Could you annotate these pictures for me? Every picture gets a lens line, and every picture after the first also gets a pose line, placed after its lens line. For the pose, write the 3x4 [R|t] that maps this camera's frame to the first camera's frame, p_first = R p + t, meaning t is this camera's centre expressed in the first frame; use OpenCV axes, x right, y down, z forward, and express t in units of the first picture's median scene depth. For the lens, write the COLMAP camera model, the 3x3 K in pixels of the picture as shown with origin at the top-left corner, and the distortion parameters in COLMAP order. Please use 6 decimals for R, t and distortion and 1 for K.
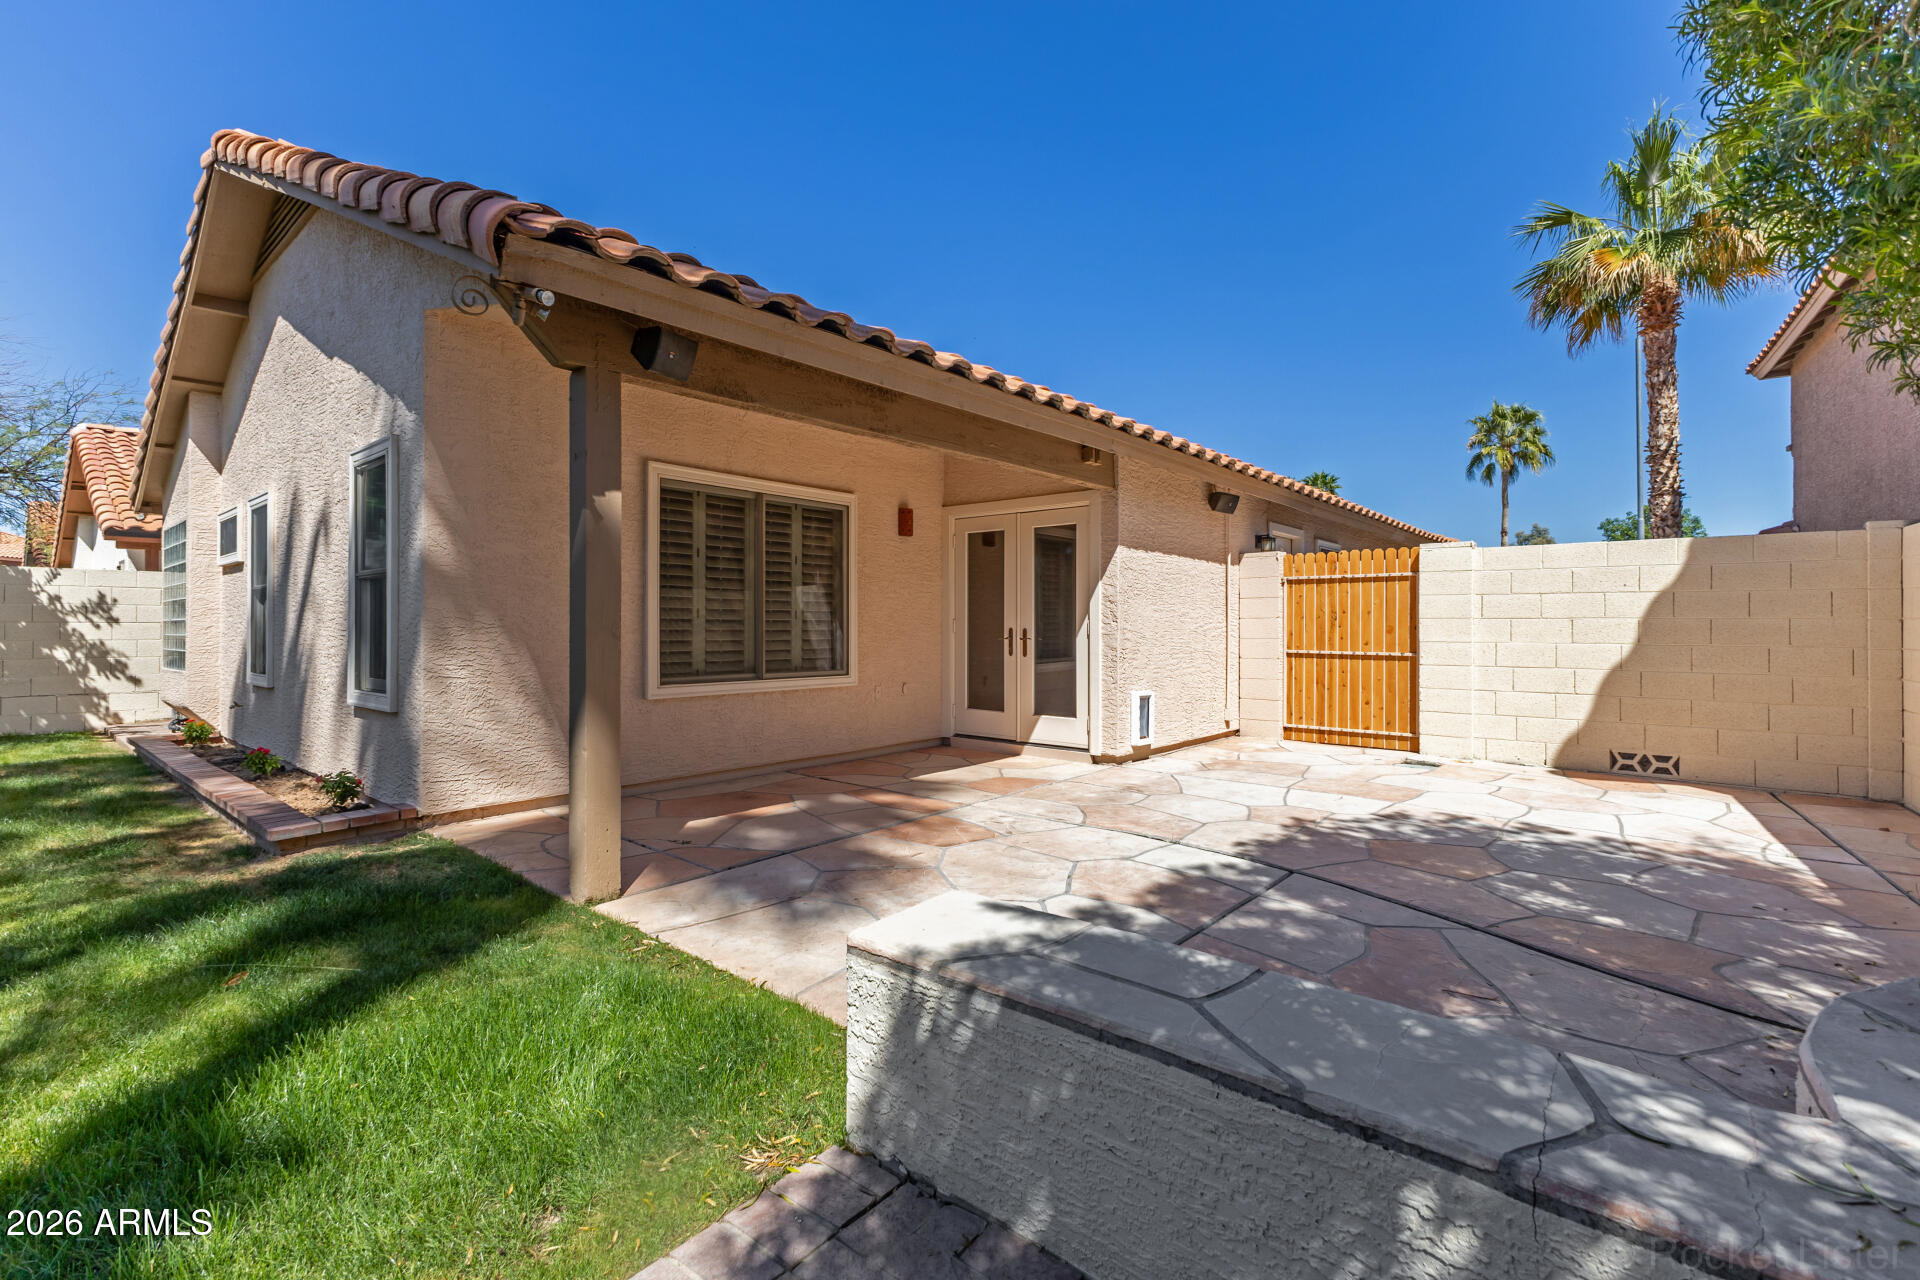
lens RADIAL K [[839.3, 0, 963.4], [0, 839.3, 647.5], [0, 0, 1]] dist [0.001601, -0.000103]
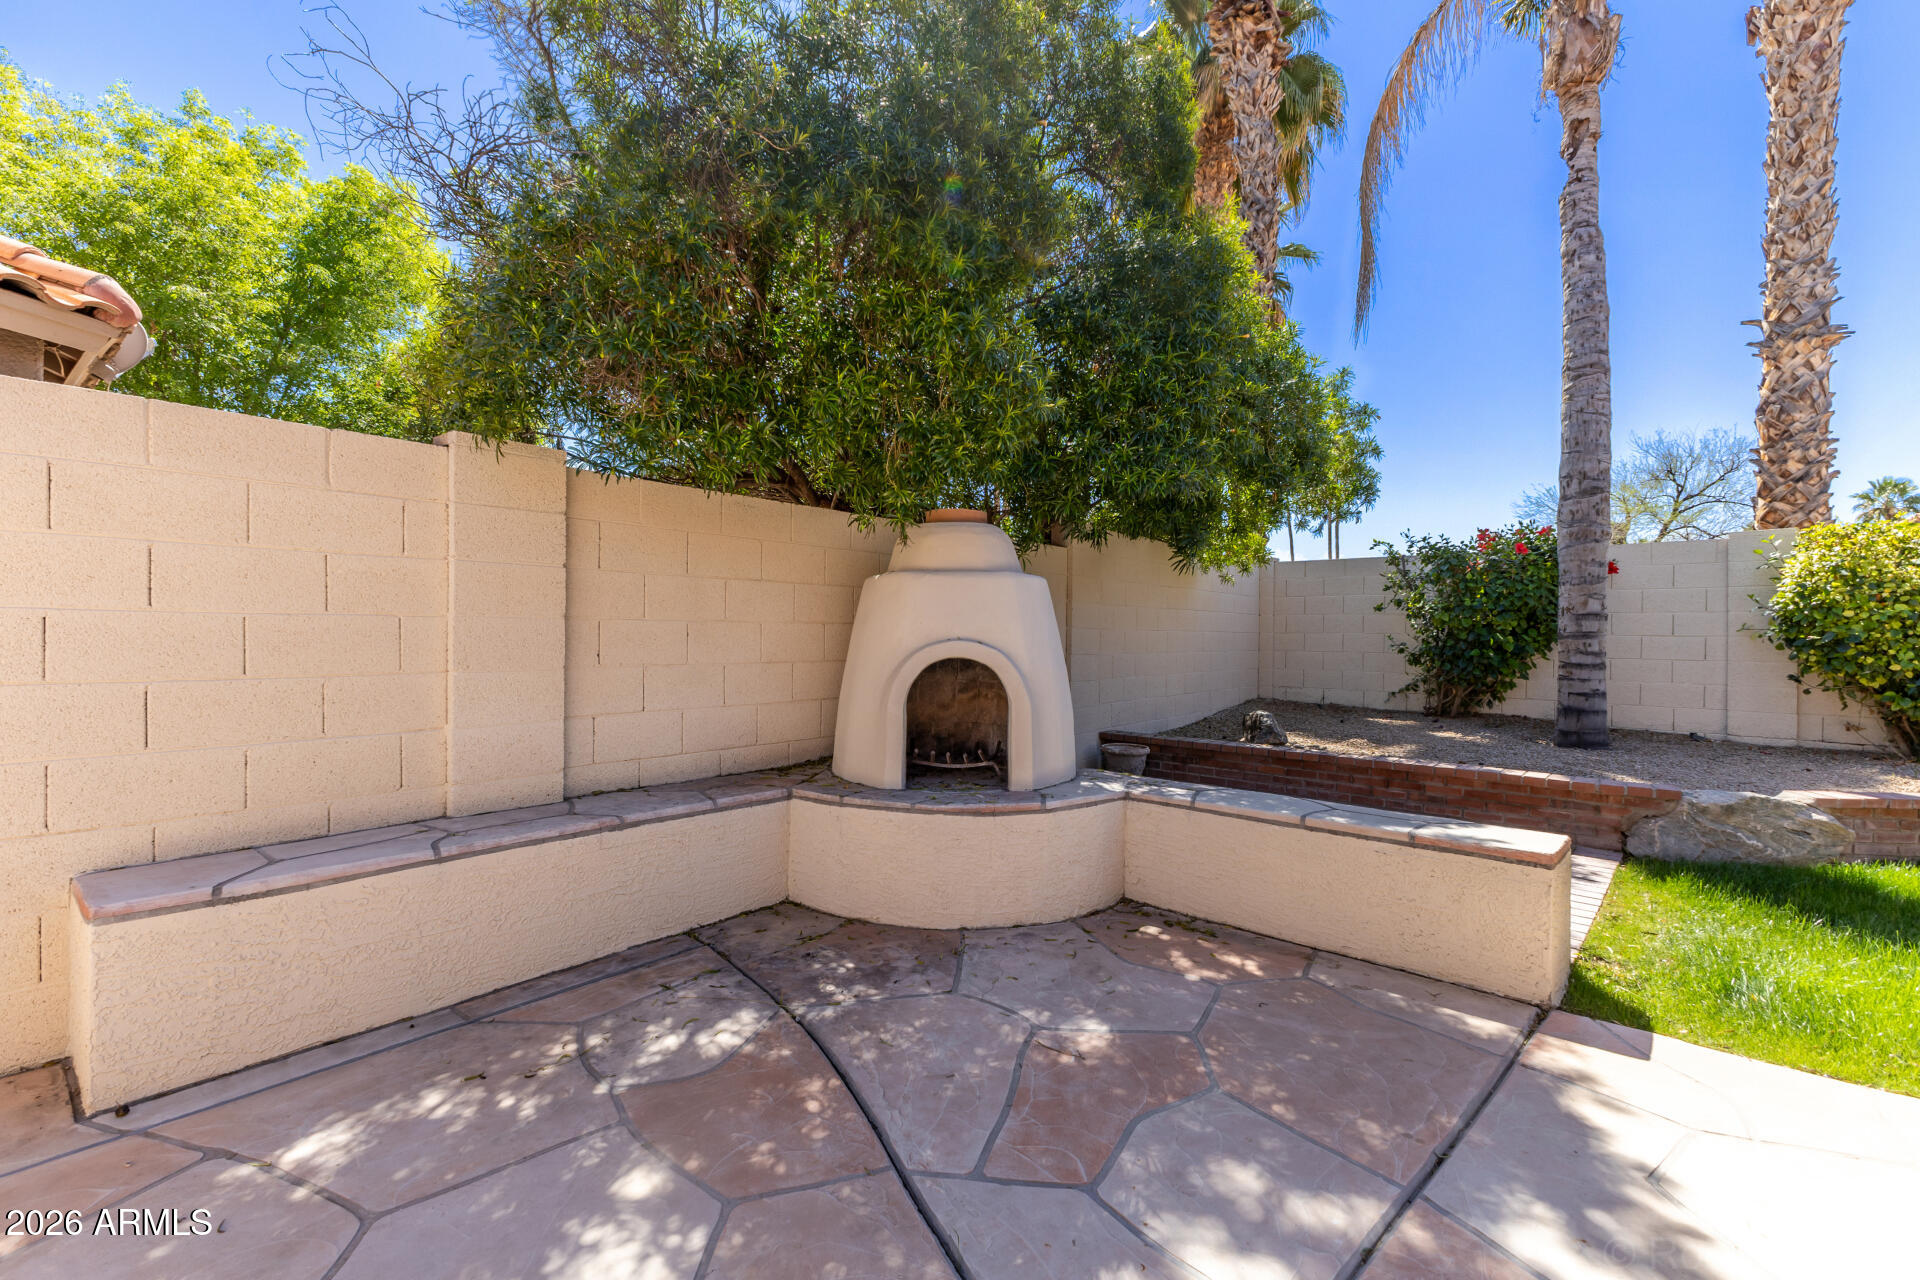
lens RADIAL K [[839.3, 0, 963.4], [0, 839.3, 647.5], [0, 0, 1]] dist [0.001601, -0.000103]
pose [[-0.998761, -0.014416, 0.047624, 0.591962], [-0.012671, 0.999245, 0.036733, -0.041943], [-0.048118, 0.036084, -0.998190, 1.652549]]
